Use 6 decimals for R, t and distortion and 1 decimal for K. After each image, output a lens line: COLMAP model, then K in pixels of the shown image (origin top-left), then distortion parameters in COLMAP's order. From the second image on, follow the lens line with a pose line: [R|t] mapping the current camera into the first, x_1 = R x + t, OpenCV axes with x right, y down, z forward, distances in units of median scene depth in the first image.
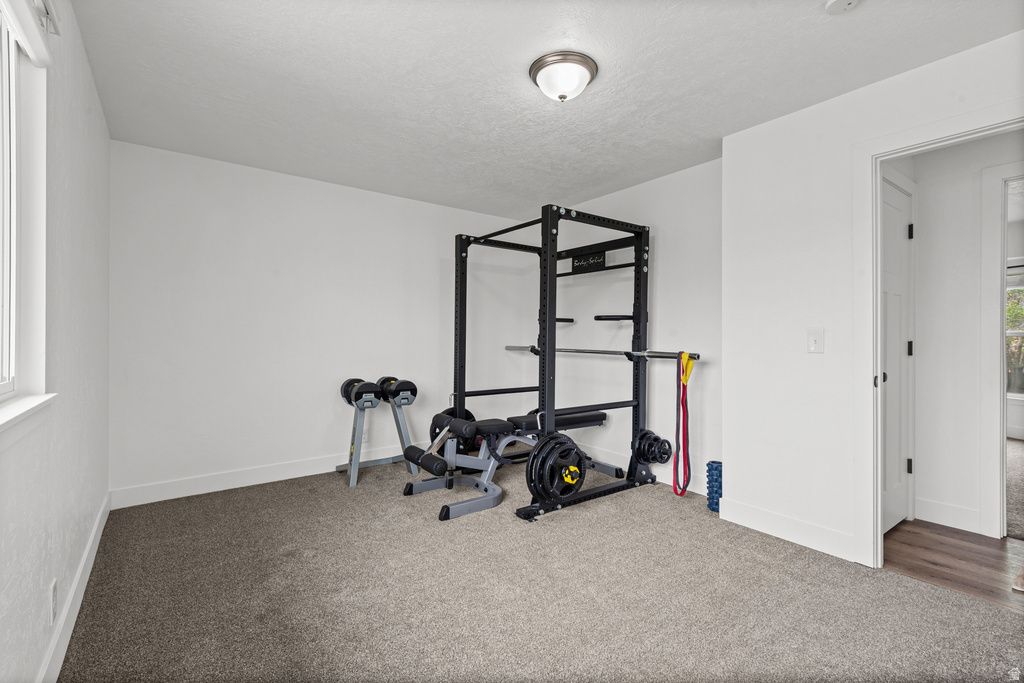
lens RADIAL K [[461.9, 0, 513.2], [0, 461.9, 337.6], [0, 0, 1]] dist [0.014515, -0.007149]
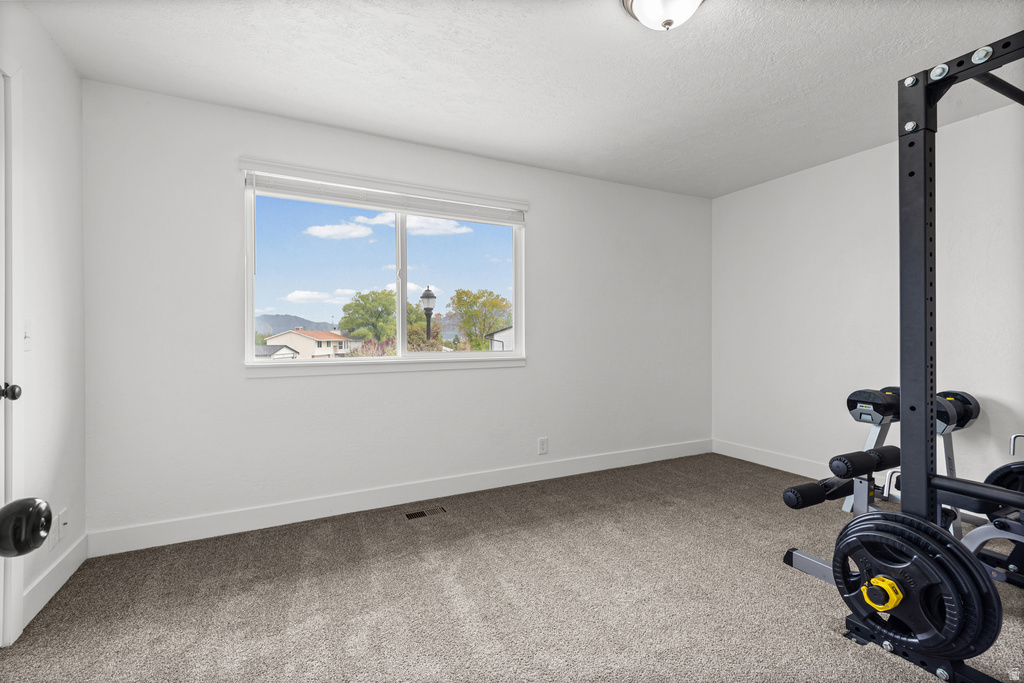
lens RADIAL K [[461.9, 0, 514.0], [0, 461.9, 337.2], [0, 0, 1]] dist [0.014515, -0.007149]
pose [[-0.177910, 0.000385, -0.984047, 0.705915], [-0.003879, 0.999992, 0.001093, 0.010676], [0.984039, 0.004011, -0.177907, 0.677133]]
